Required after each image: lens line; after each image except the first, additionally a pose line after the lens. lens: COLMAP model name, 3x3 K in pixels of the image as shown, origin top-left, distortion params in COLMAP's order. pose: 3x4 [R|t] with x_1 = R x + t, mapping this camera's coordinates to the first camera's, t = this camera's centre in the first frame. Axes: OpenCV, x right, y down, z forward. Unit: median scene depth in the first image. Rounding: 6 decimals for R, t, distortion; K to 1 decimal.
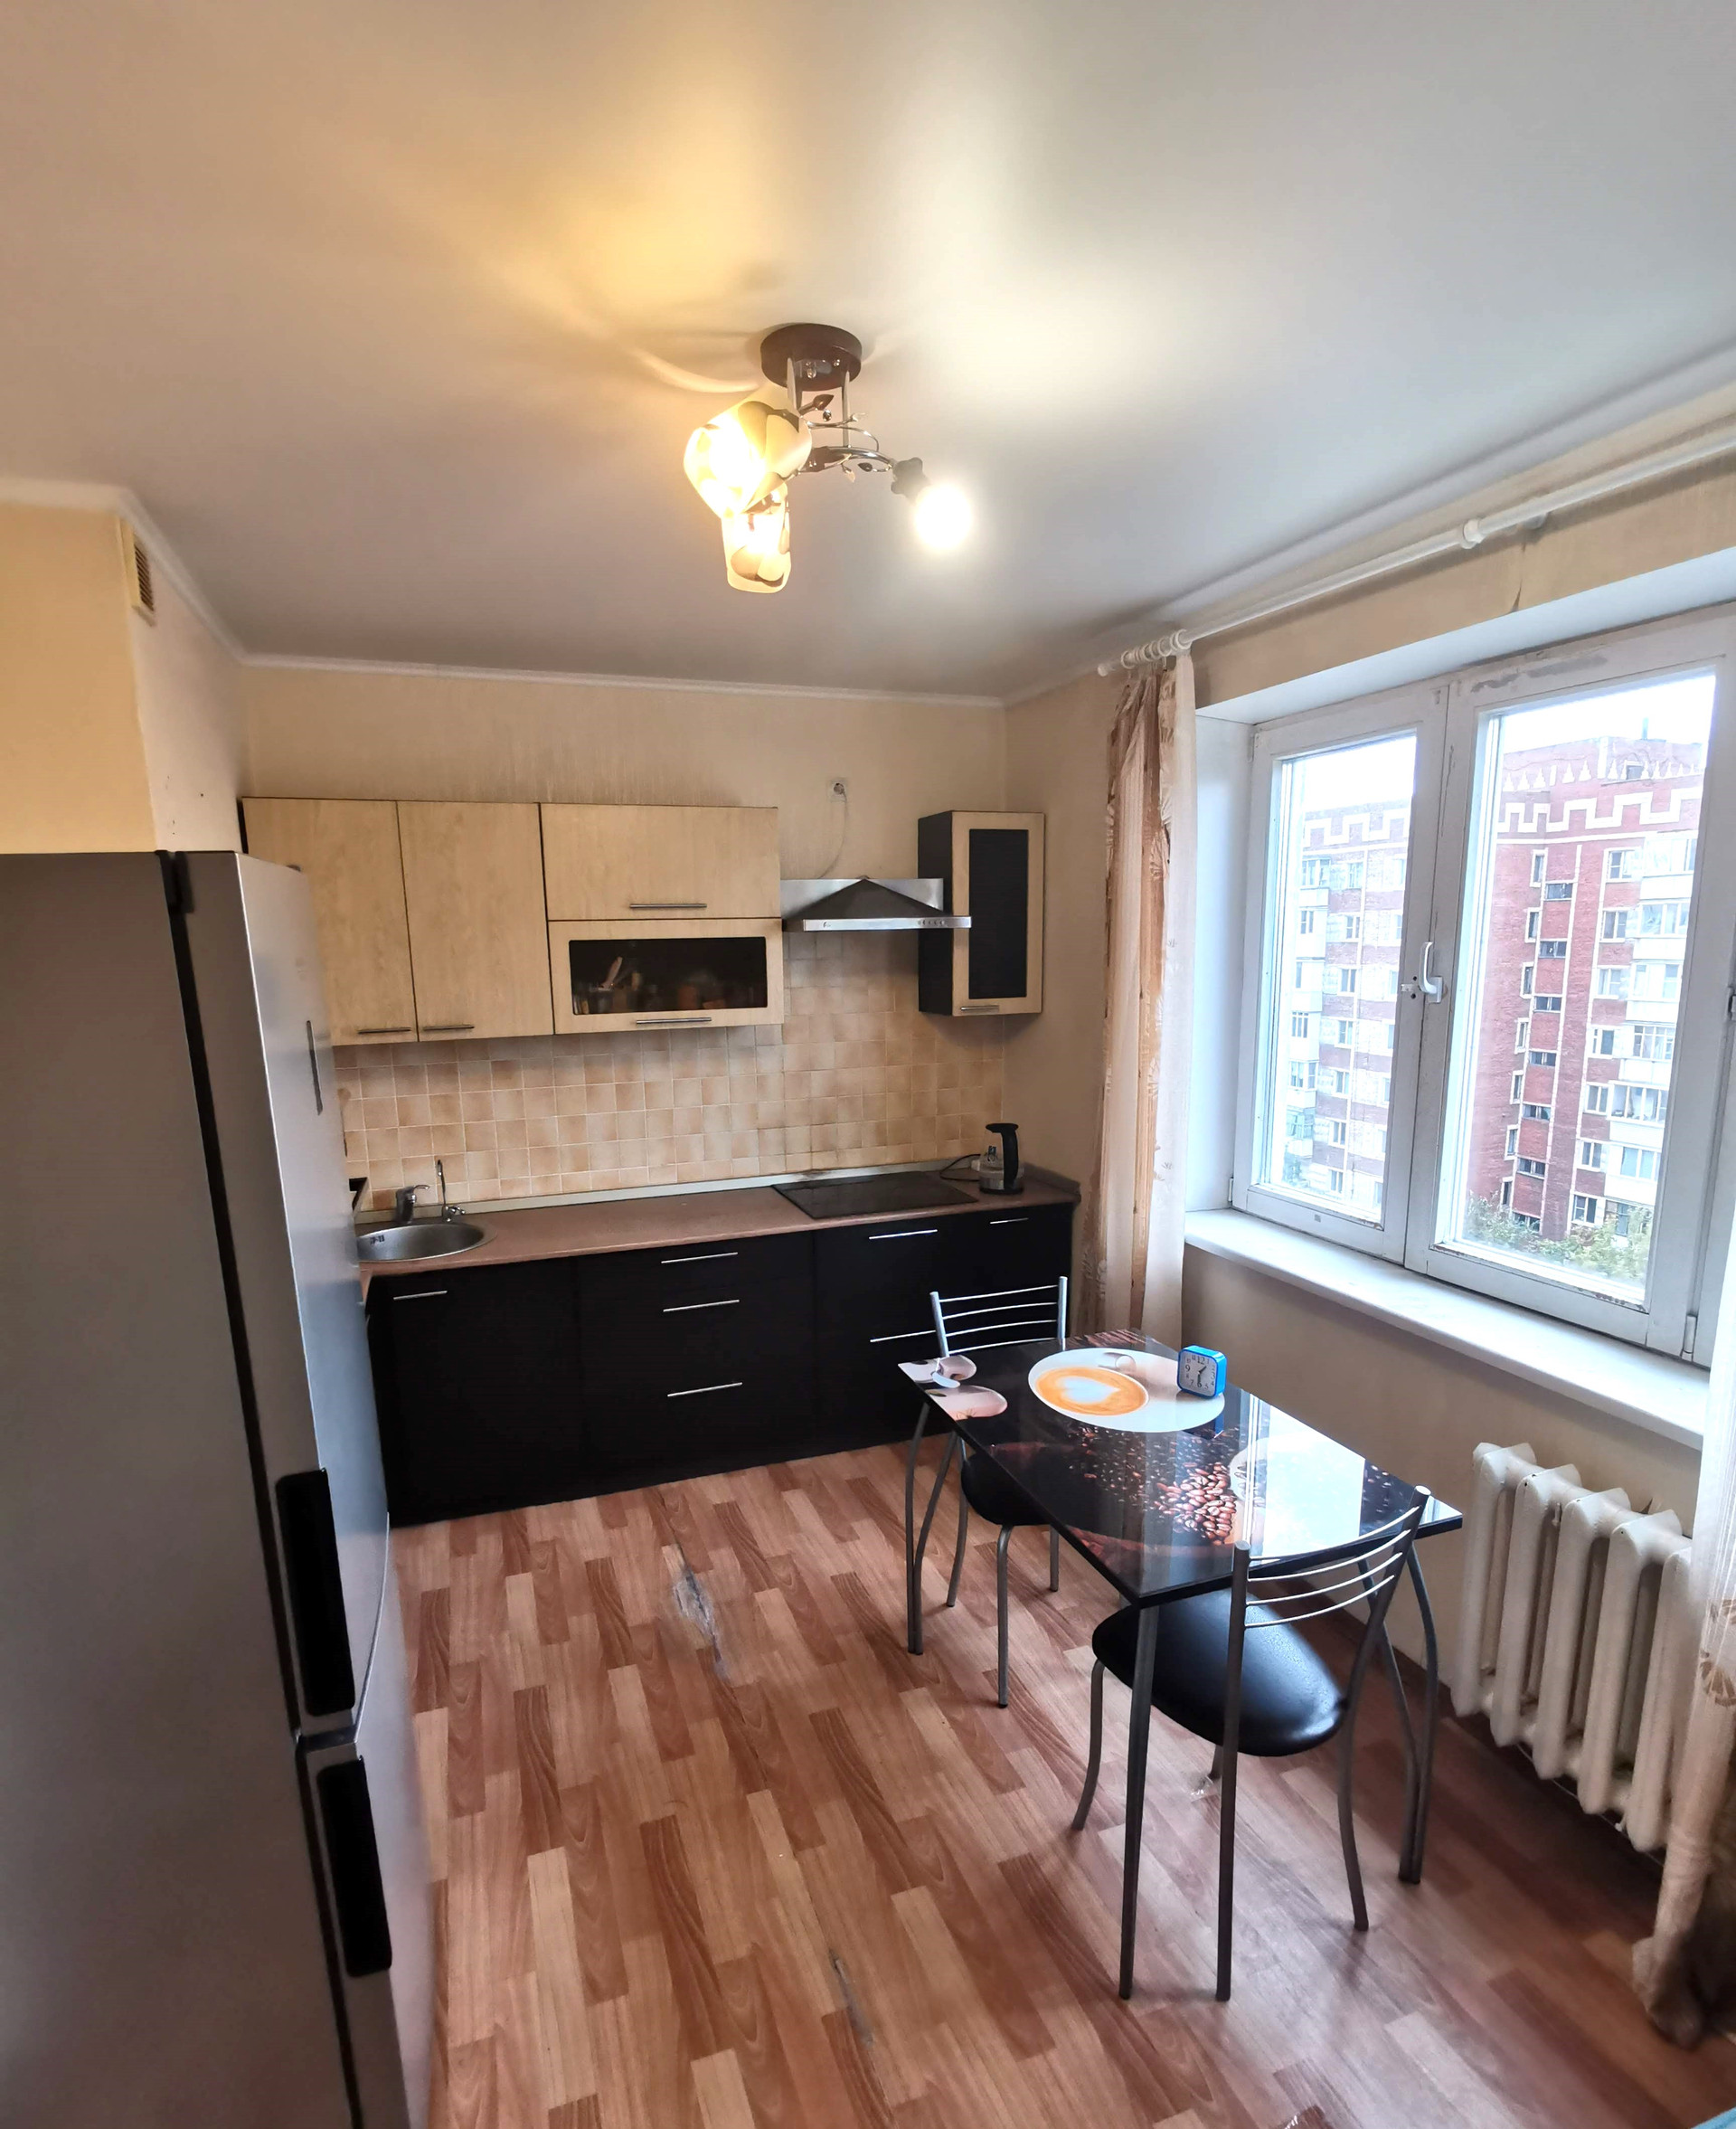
lens RADIAL K [[1117.6, 0, 866.1], [0, 1117.6, 1155.1], [0, 0, 1]] dist [-0.000864, -0.002090]
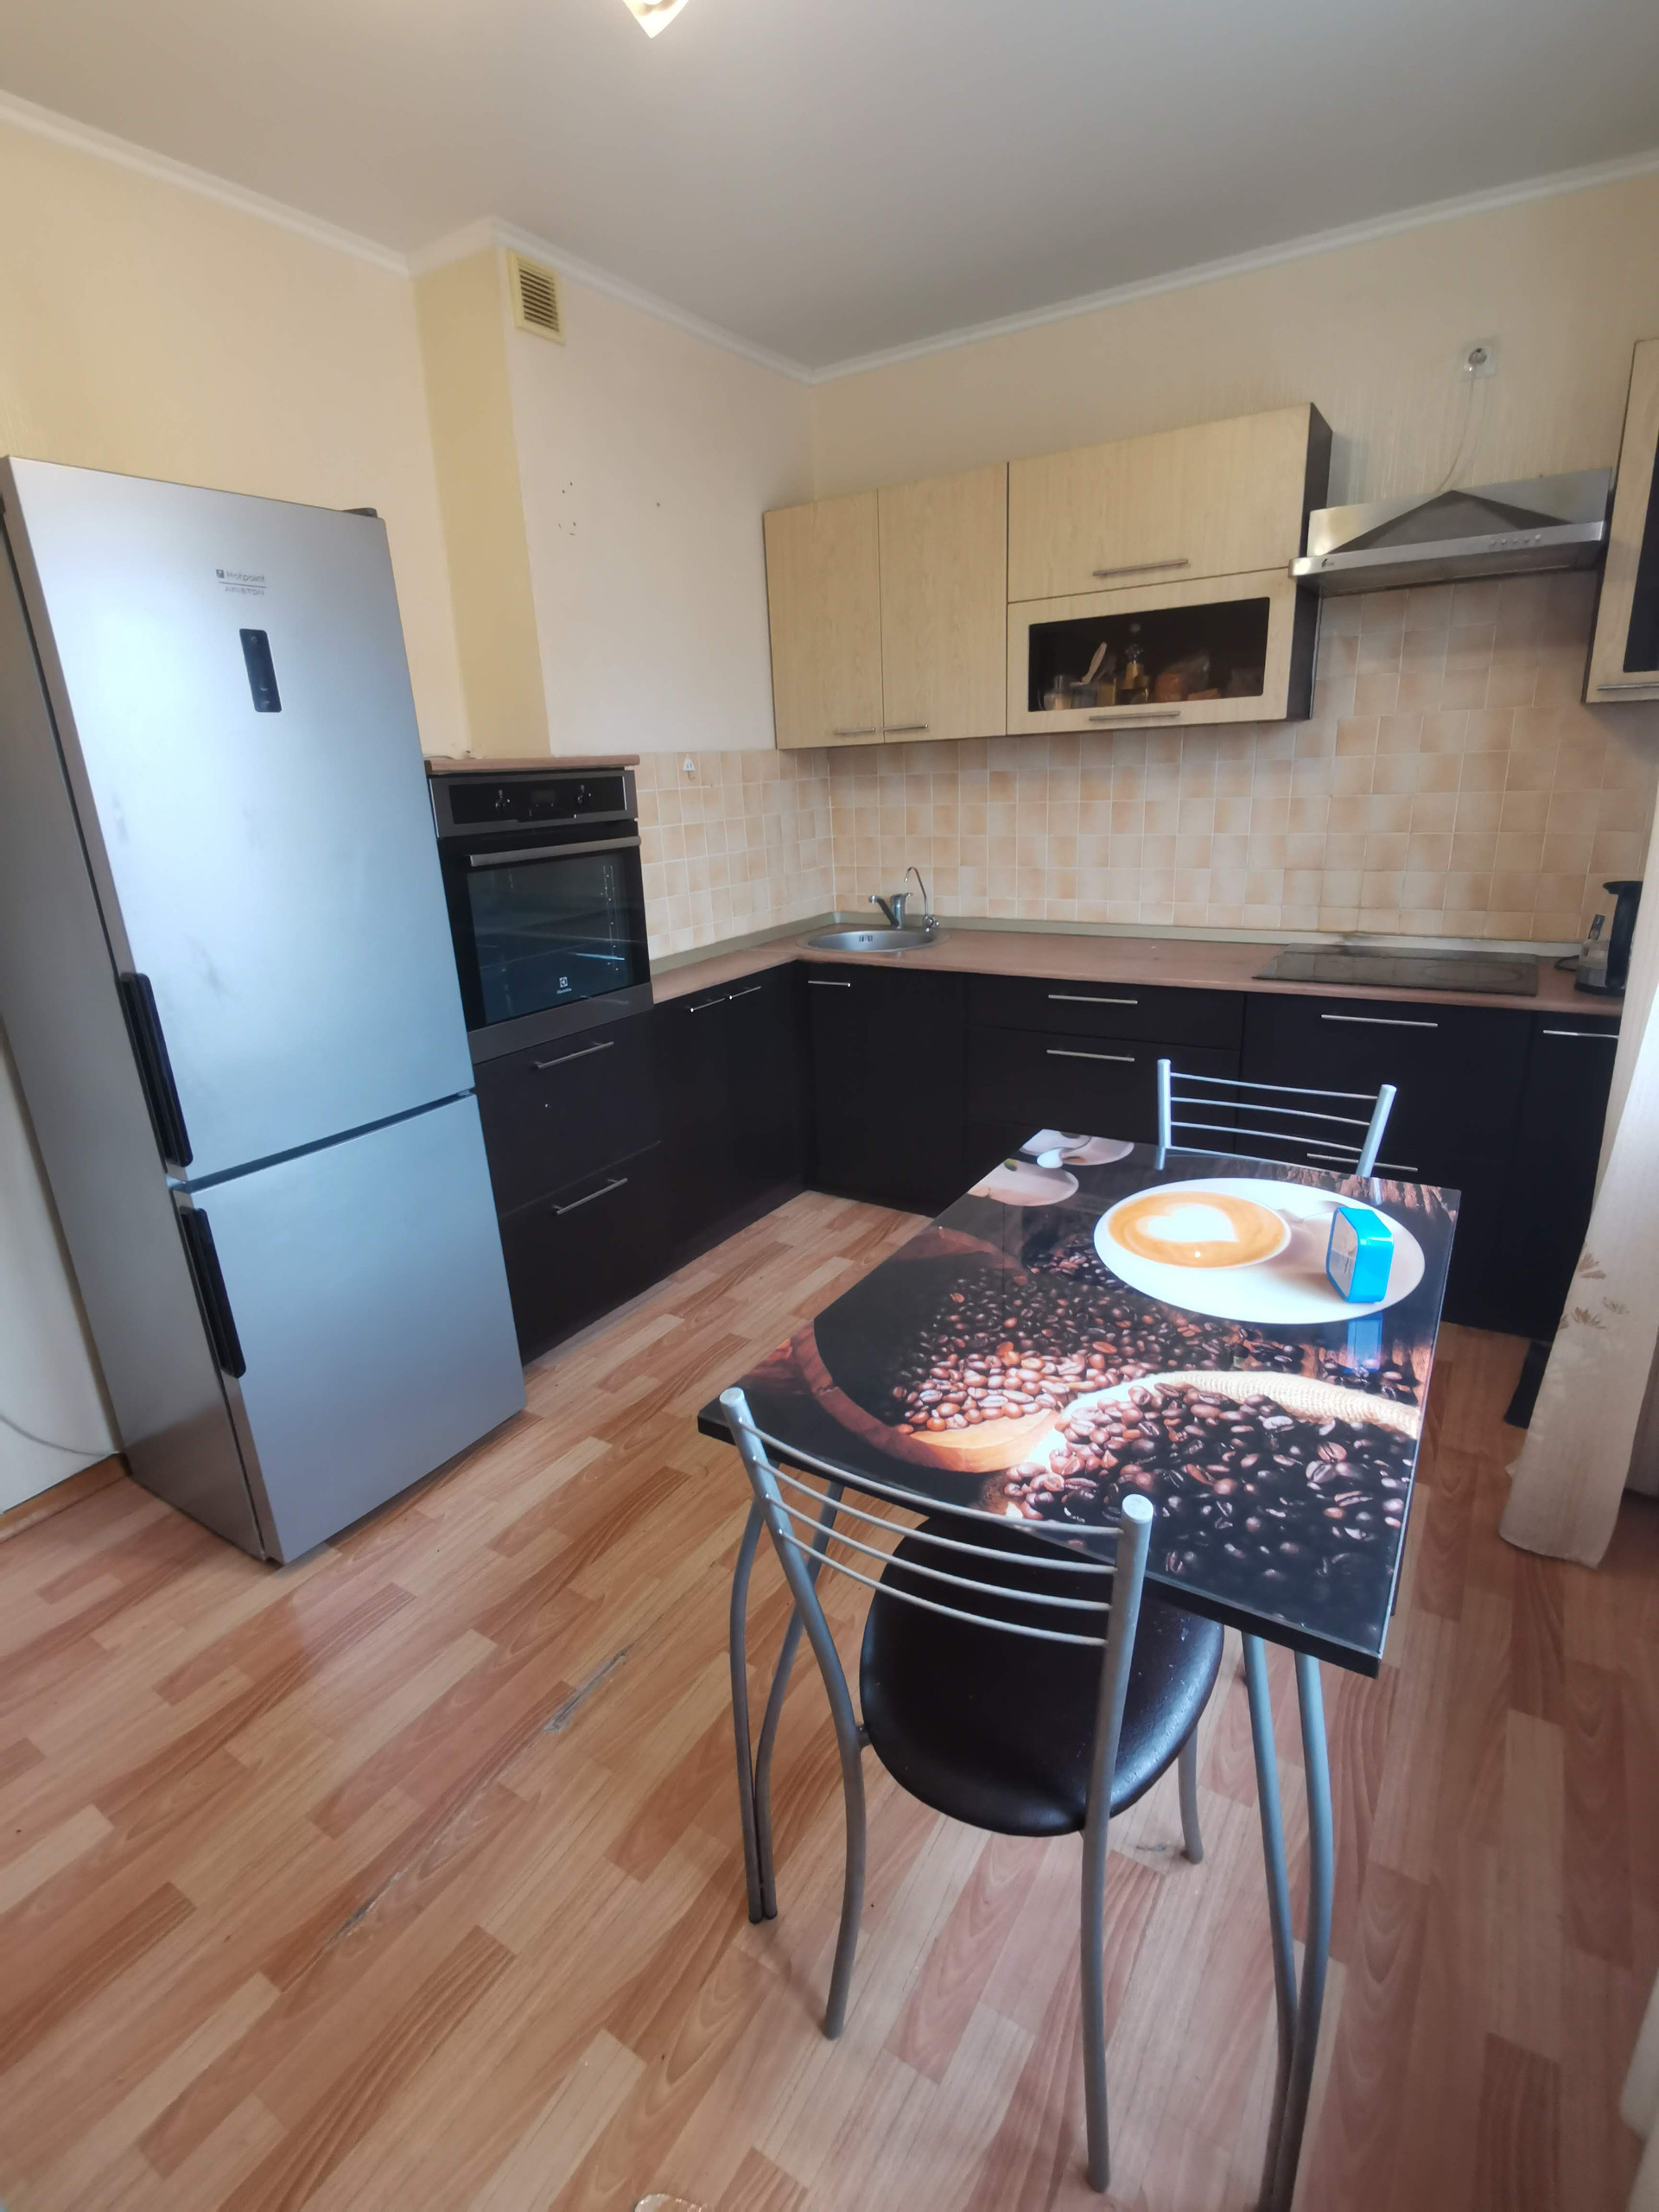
lens RADIAL K [[1071.9, 0, 814.9], [0, 1071.9, 1102.9], [0, 0, 1]] dist [0.002134, -0.007583]
pose [[0.604507, 0.228258, -0.763197, 0.382178], [-0.120166, 0.973234, 0.195896, 0.034732], [0.787484, -0.026710, 0.615756, 0.332205]]
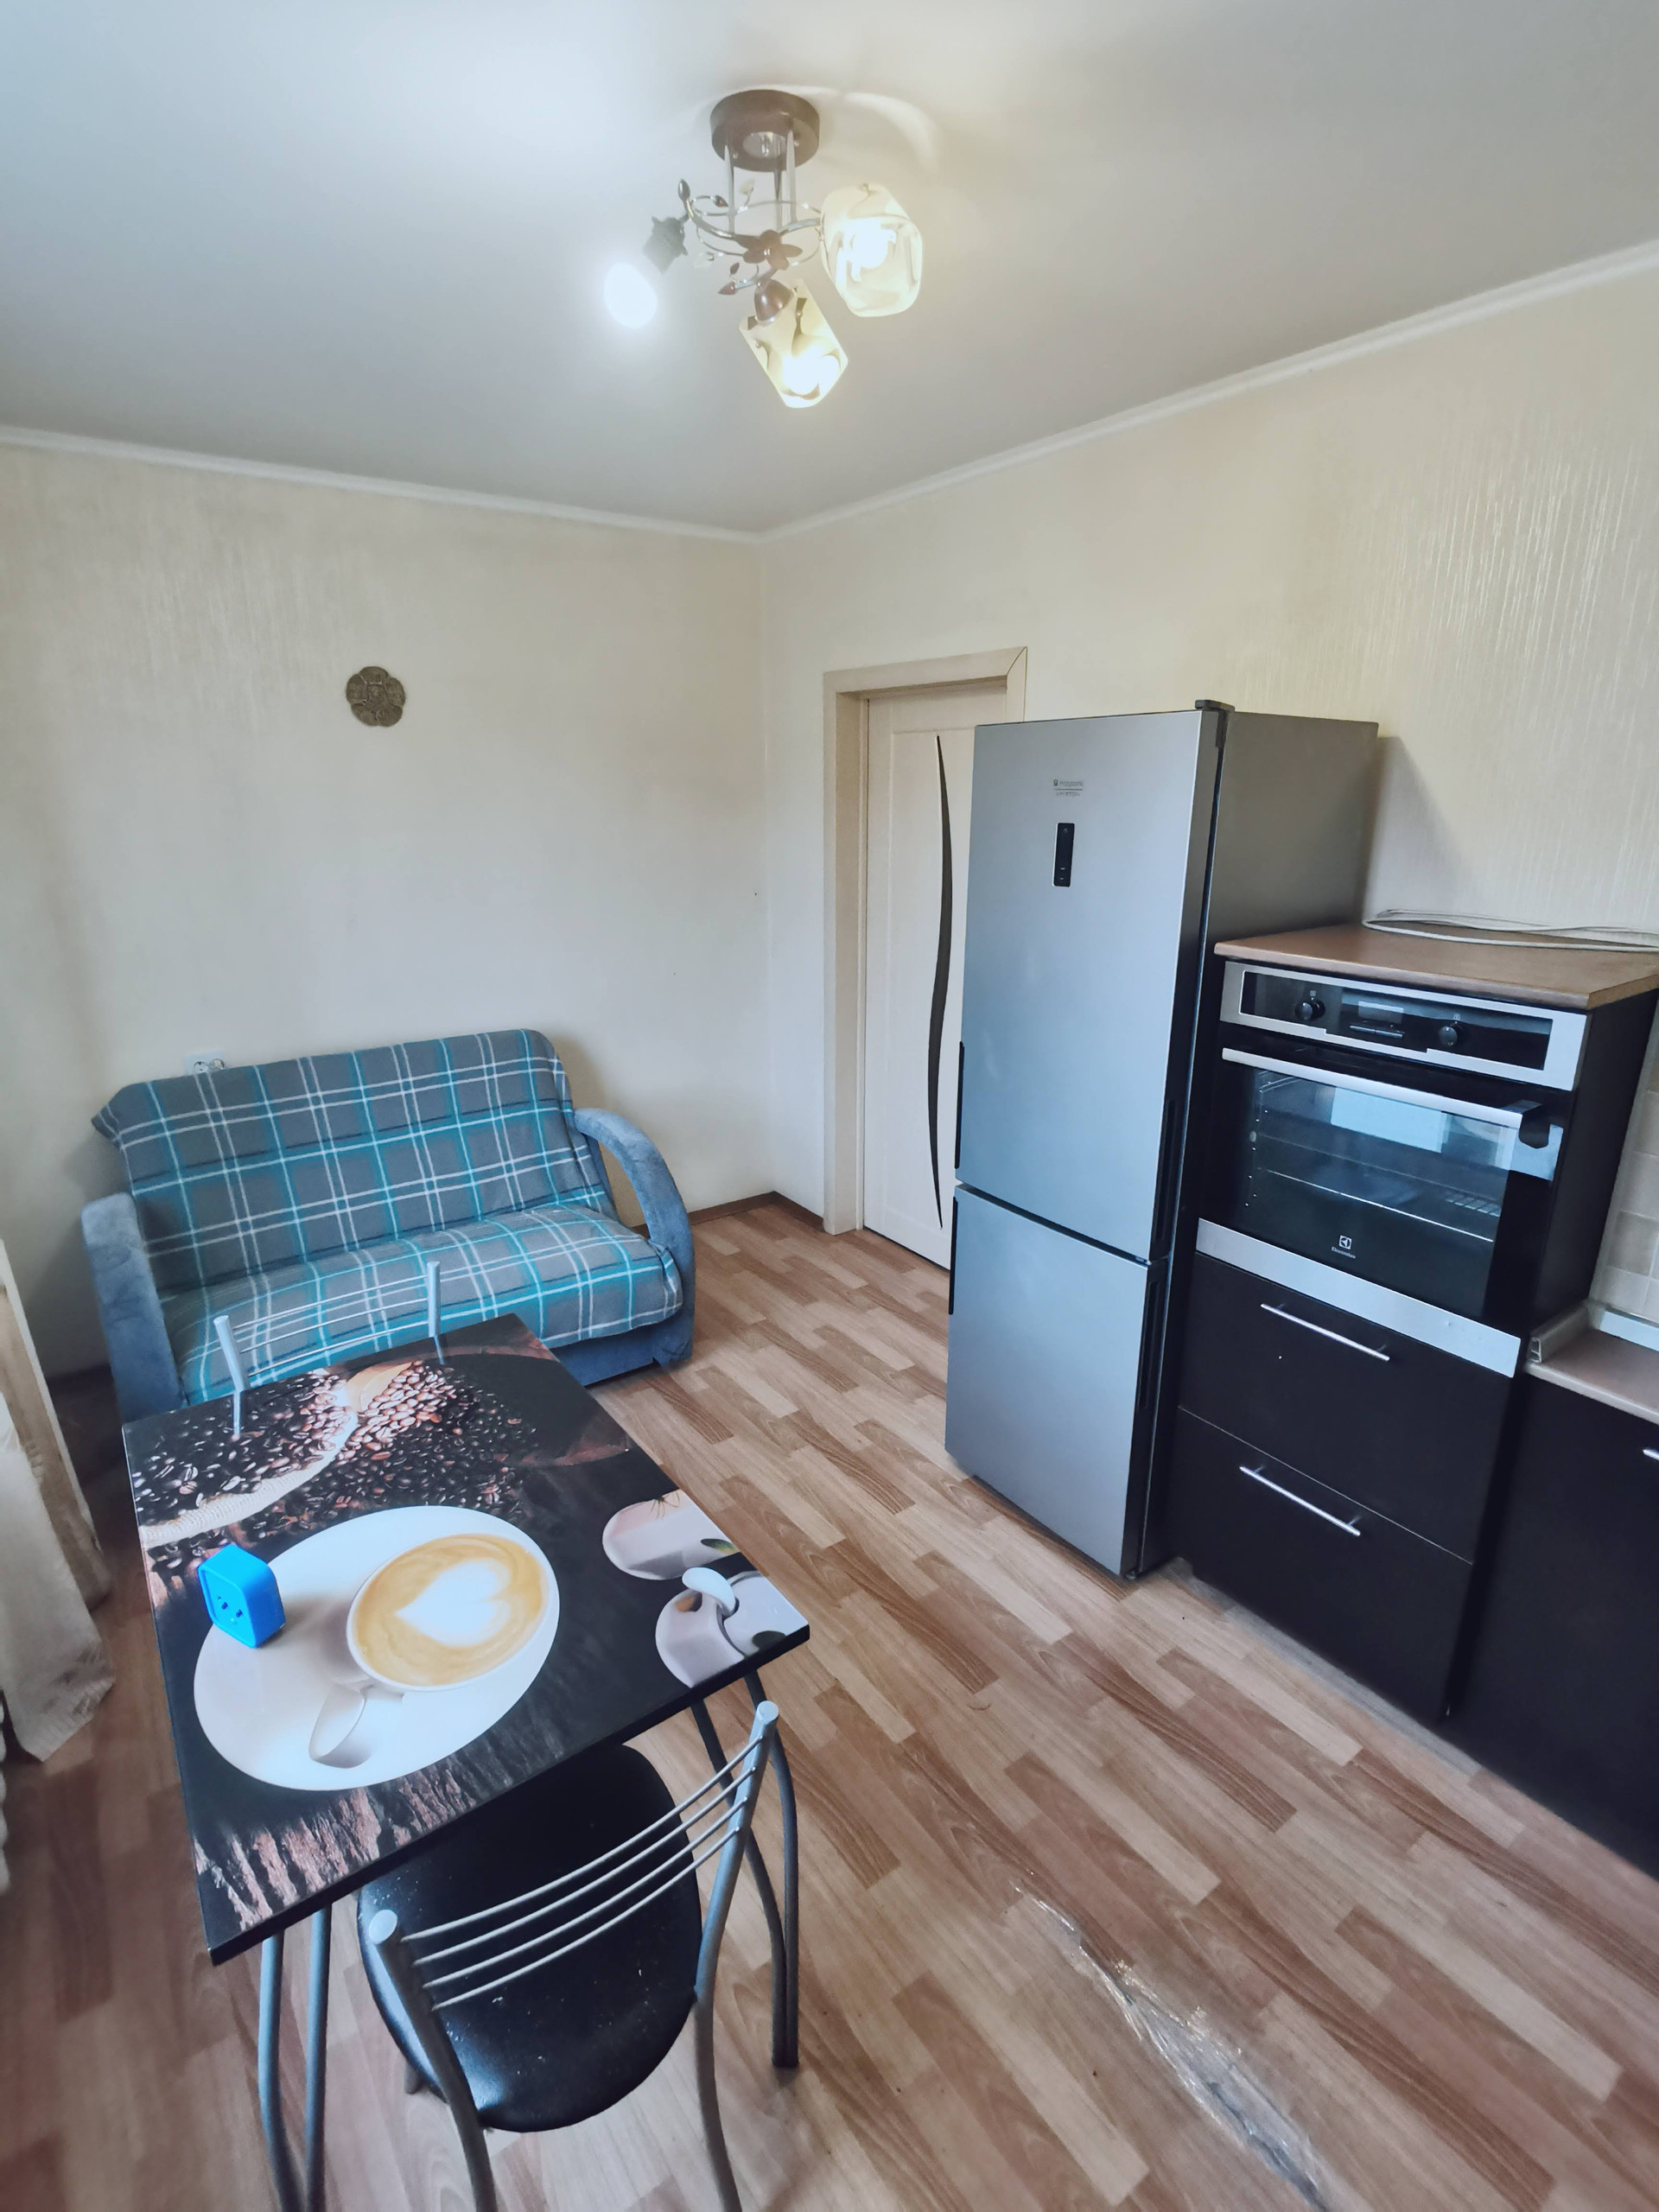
lens RADIAL K [[1071.9, 0, 807.6], [0, 1071.9, 1100.5], [0, 0, 1]] dist [0.002134, -0.007583]
pose [[-0.965378, 0.094675, -0.243068, 0.098799], [-0.030355, 0.884709, 0.465155, -0.199265], [0.259083, 0.456429, -0.851204, 1.021962]]
